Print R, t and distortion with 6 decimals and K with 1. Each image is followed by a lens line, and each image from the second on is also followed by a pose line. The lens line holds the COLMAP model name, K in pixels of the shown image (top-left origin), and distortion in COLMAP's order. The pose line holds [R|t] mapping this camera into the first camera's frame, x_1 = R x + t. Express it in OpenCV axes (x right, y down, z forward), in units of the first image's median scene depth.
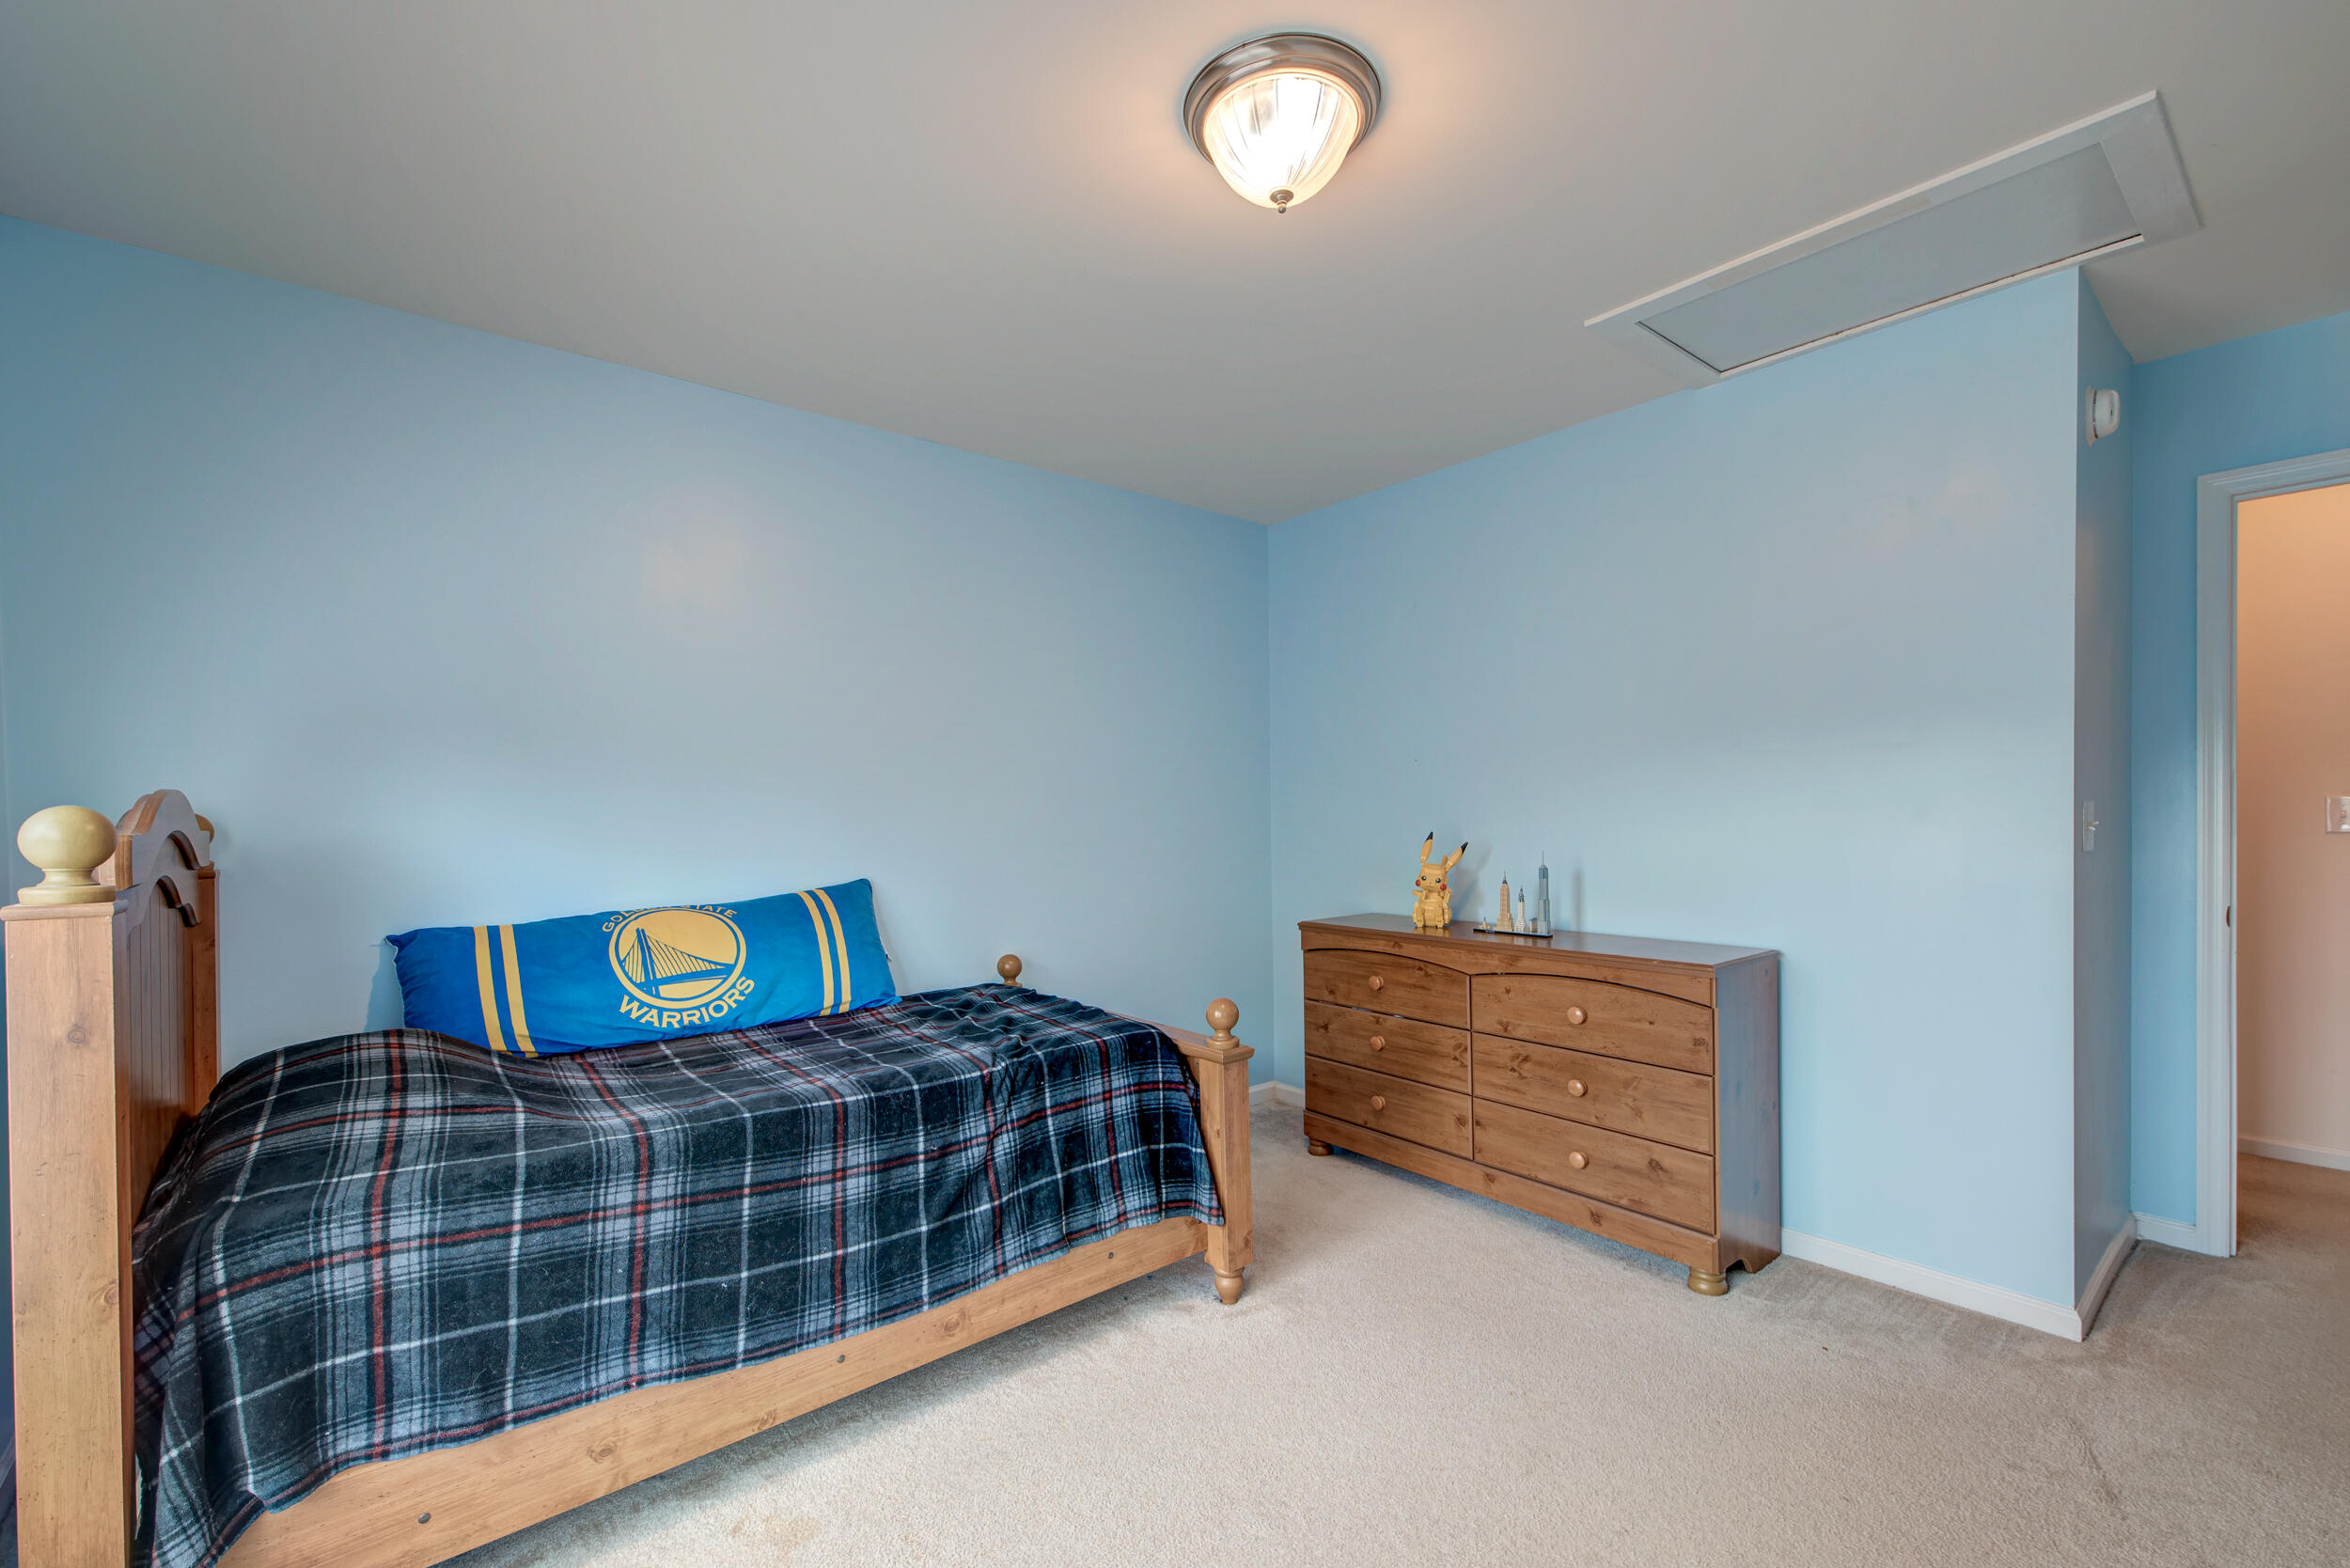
lens RADIAL K [[995.1, 0, 1192.1], [0, 995.1, 798.2], [0, 0, 1]] dist [0.023870, -0.010324]
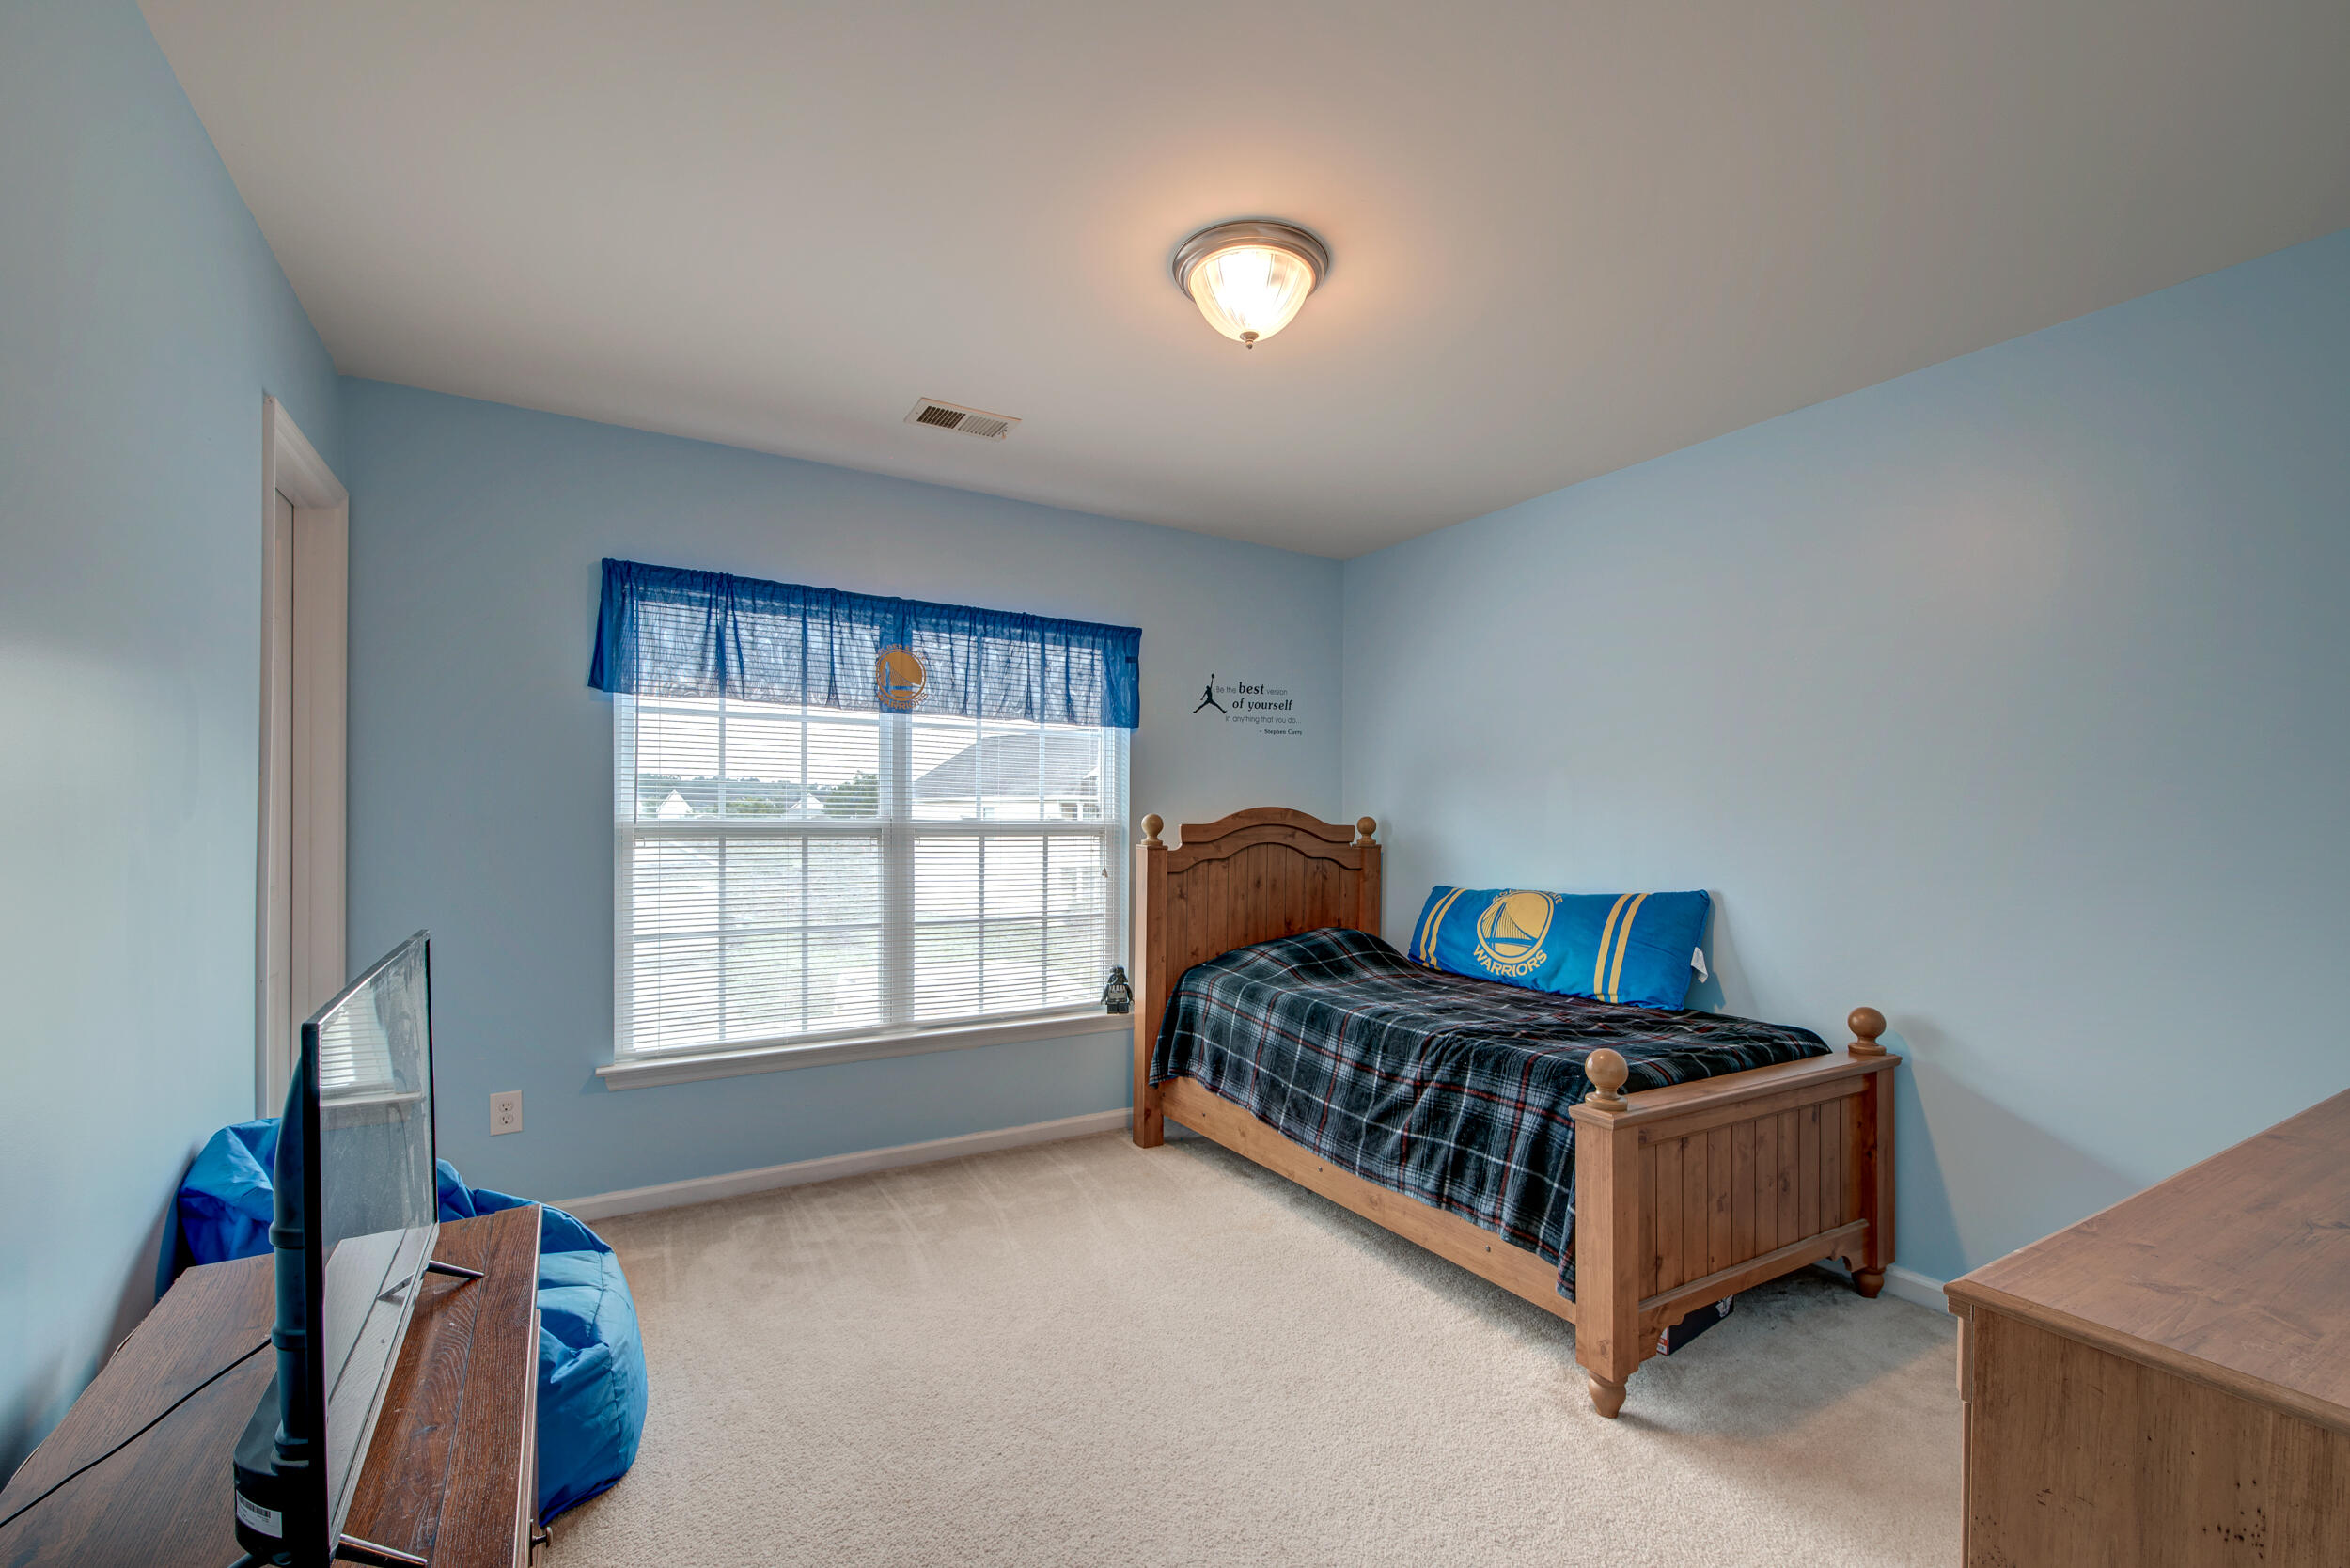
lens RADIAL K [[995.1, 0, 1192.1], [0, 995.1, 798.2], [0, 0, 1]] dist [0.023870, -0.010324]
pose [[-0.156402, -0.008709, -0.987655, 1.123412], [0.004119, 0.999947, -0.009470, -0.007869], [0.987685, -0.005549, -0.156358, 0.957010]]
